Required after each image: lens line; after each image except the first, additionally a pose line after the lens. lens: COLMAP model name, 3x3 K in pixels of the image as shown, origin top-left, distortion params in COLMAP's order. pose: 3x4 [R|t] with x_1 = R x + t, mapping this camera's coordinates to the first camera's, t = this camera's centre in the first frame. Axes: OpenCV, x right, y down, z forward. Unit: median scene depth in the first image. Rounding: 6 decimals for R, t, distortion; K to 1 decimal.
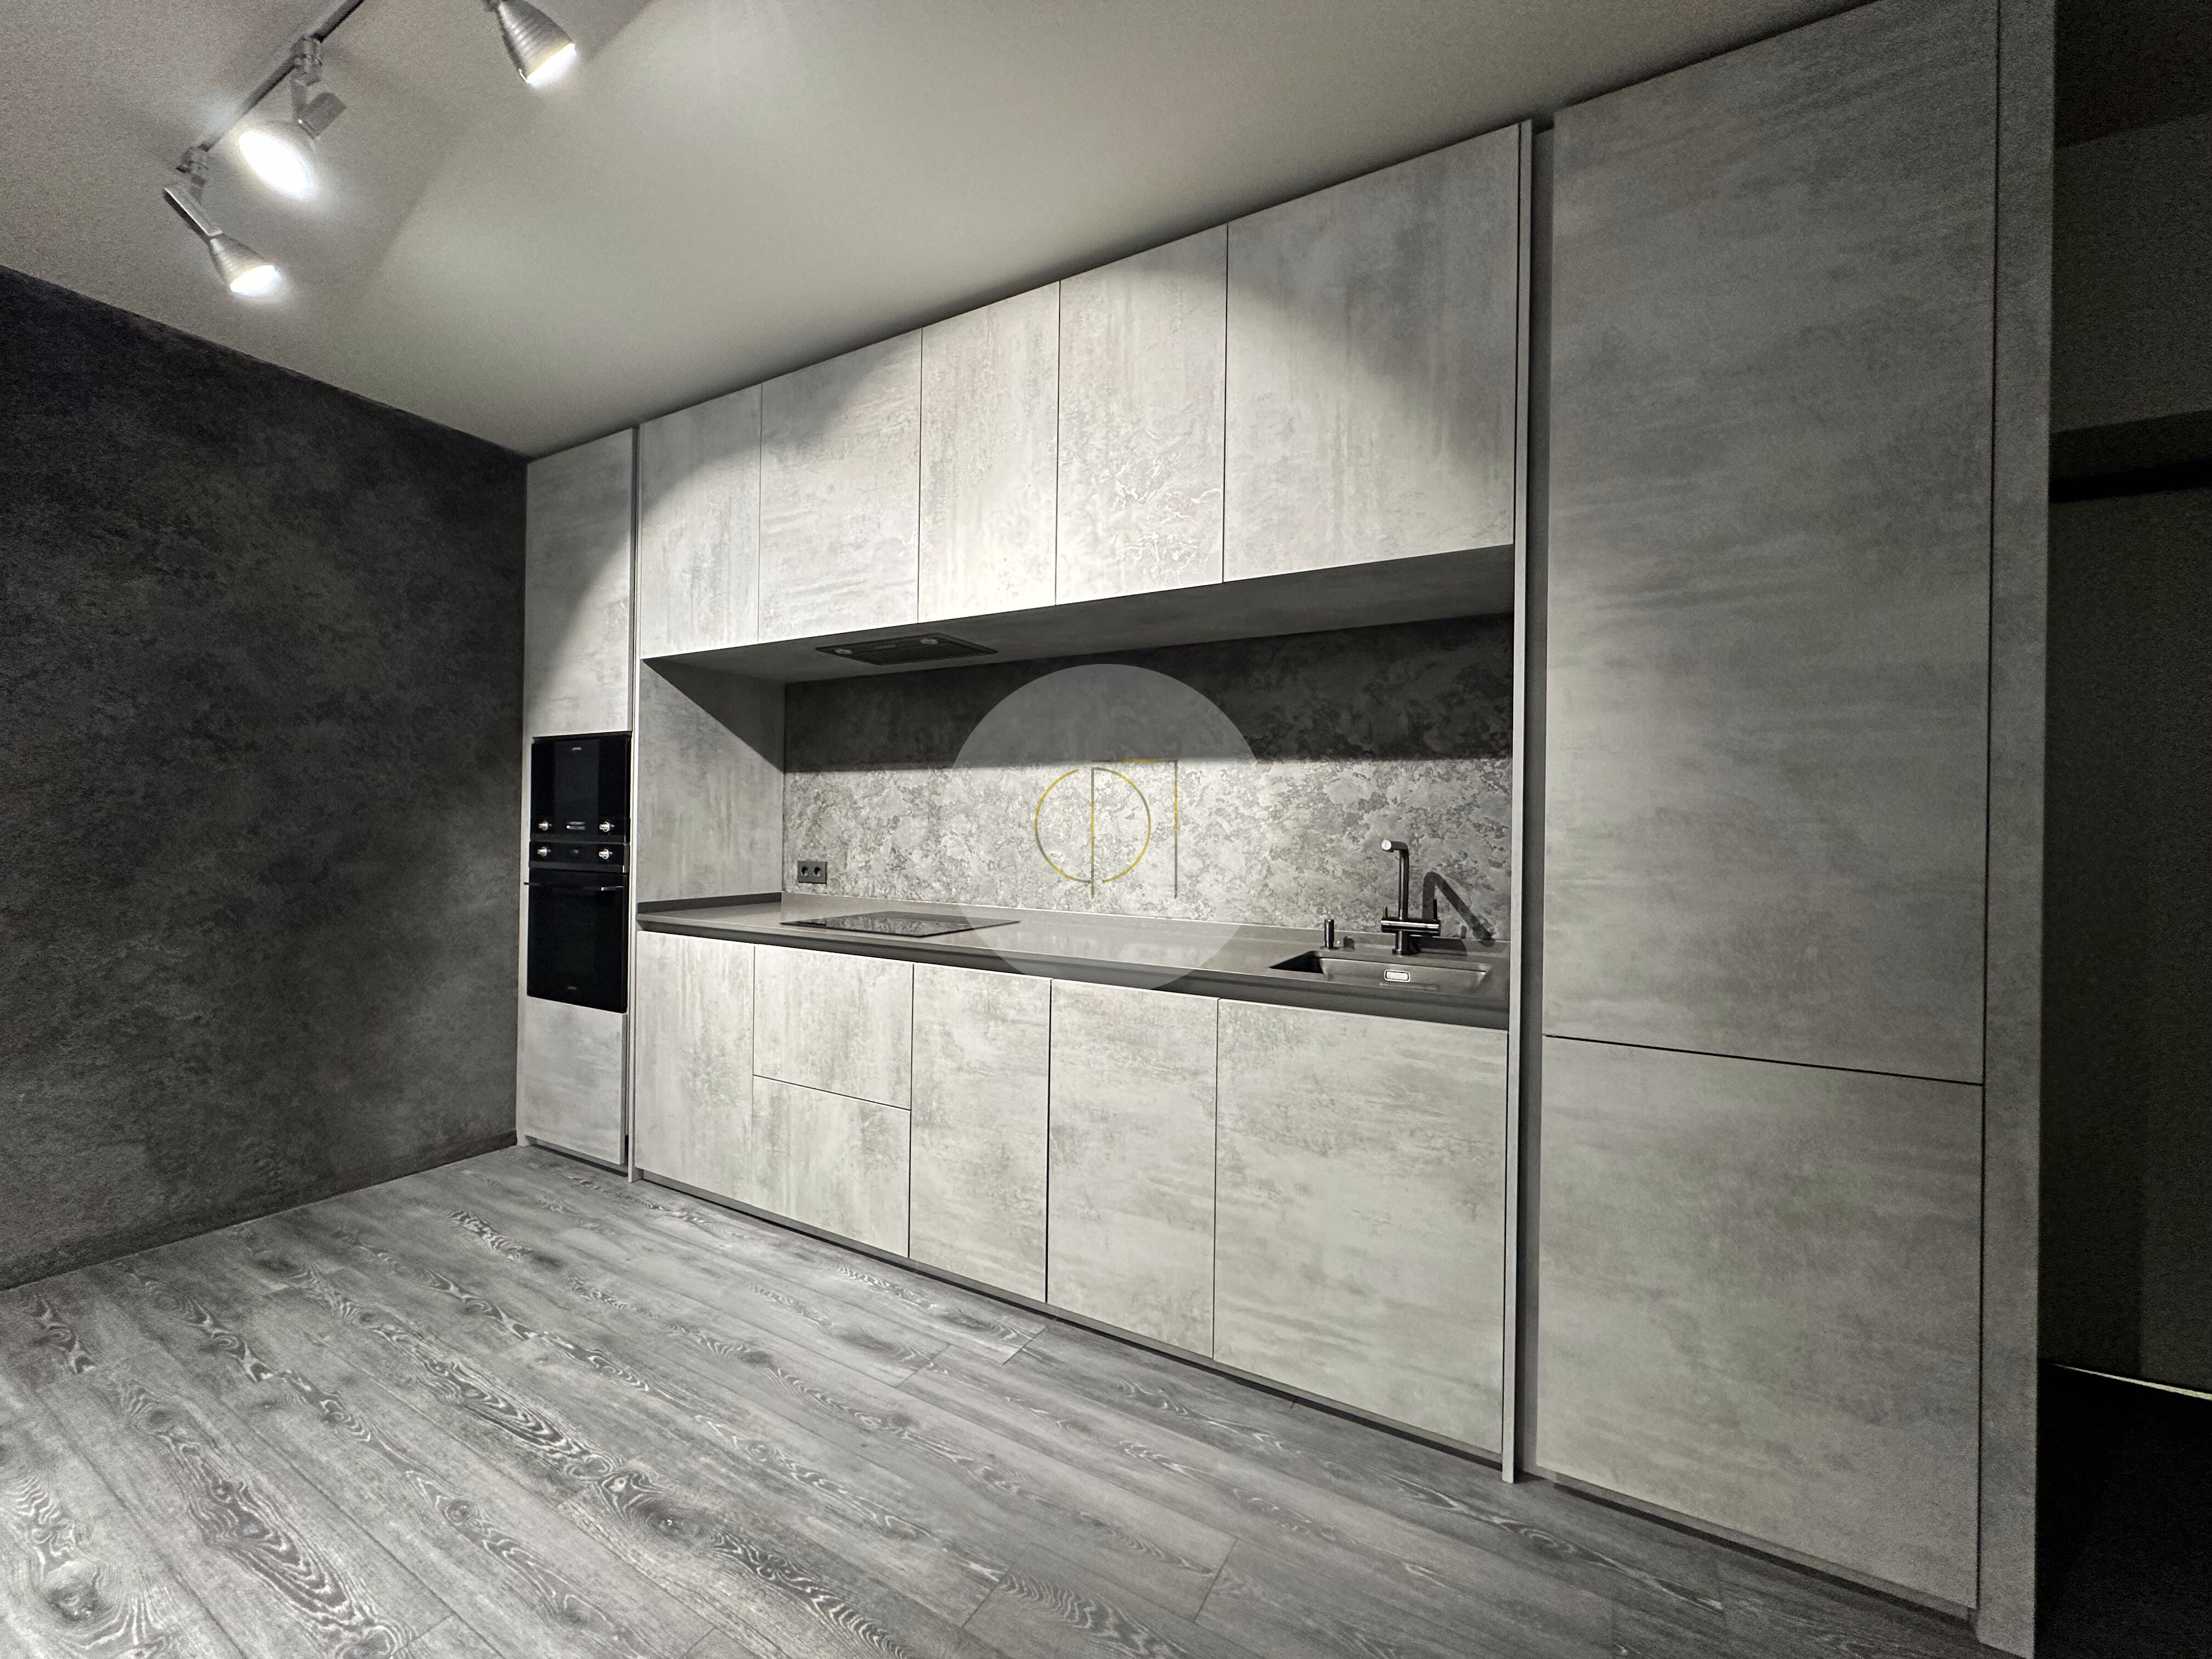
lens RADIAL K [[874.2, 0, 1098.9], [0, 874.2, 830.1], [0, 0, 1]] dist [-0.001450, 0.000320]
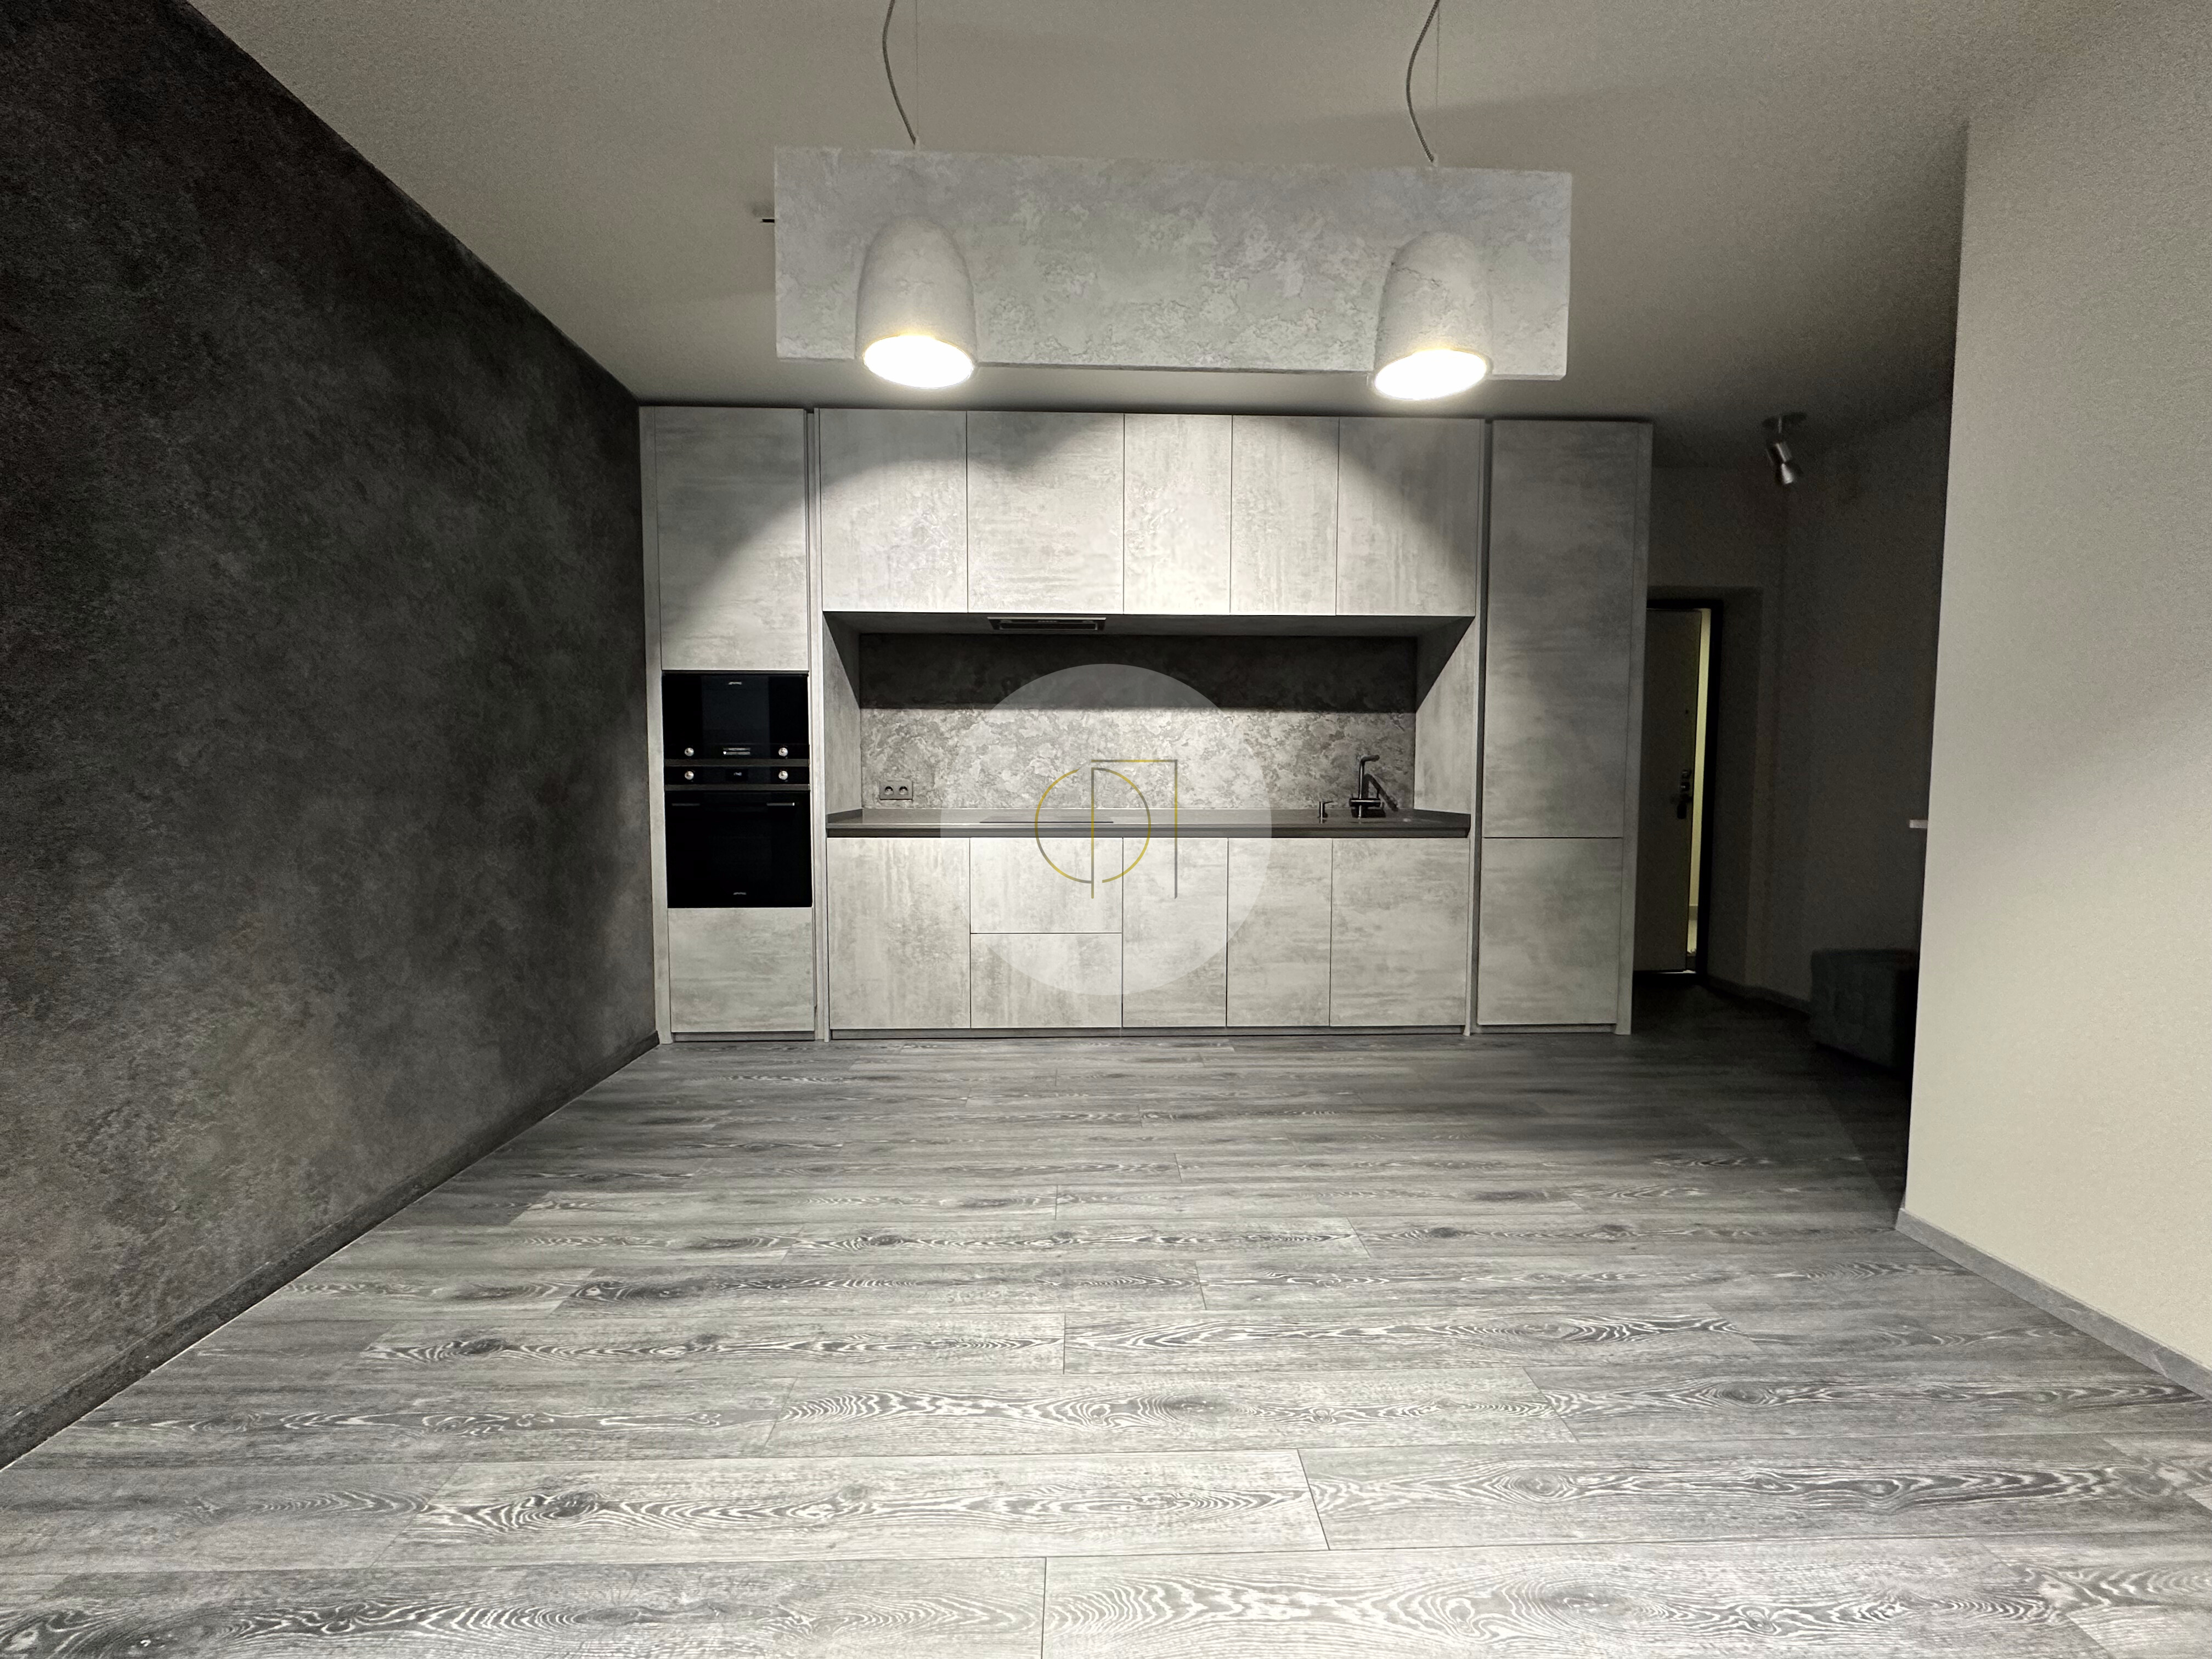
lens RADIAL K [[874.2, 0, 1098.9], [0, 874.2, 830.1], [0, 0, 1]] dist [-0.001450, 0.000320]
pose [[0.856917, -0.045271, 0.513463, -1.005790], [0.011925, 0.997610, 0.068055, 0.032391], [-0.515316, -0.052195, 0.855409, -0.283045]]
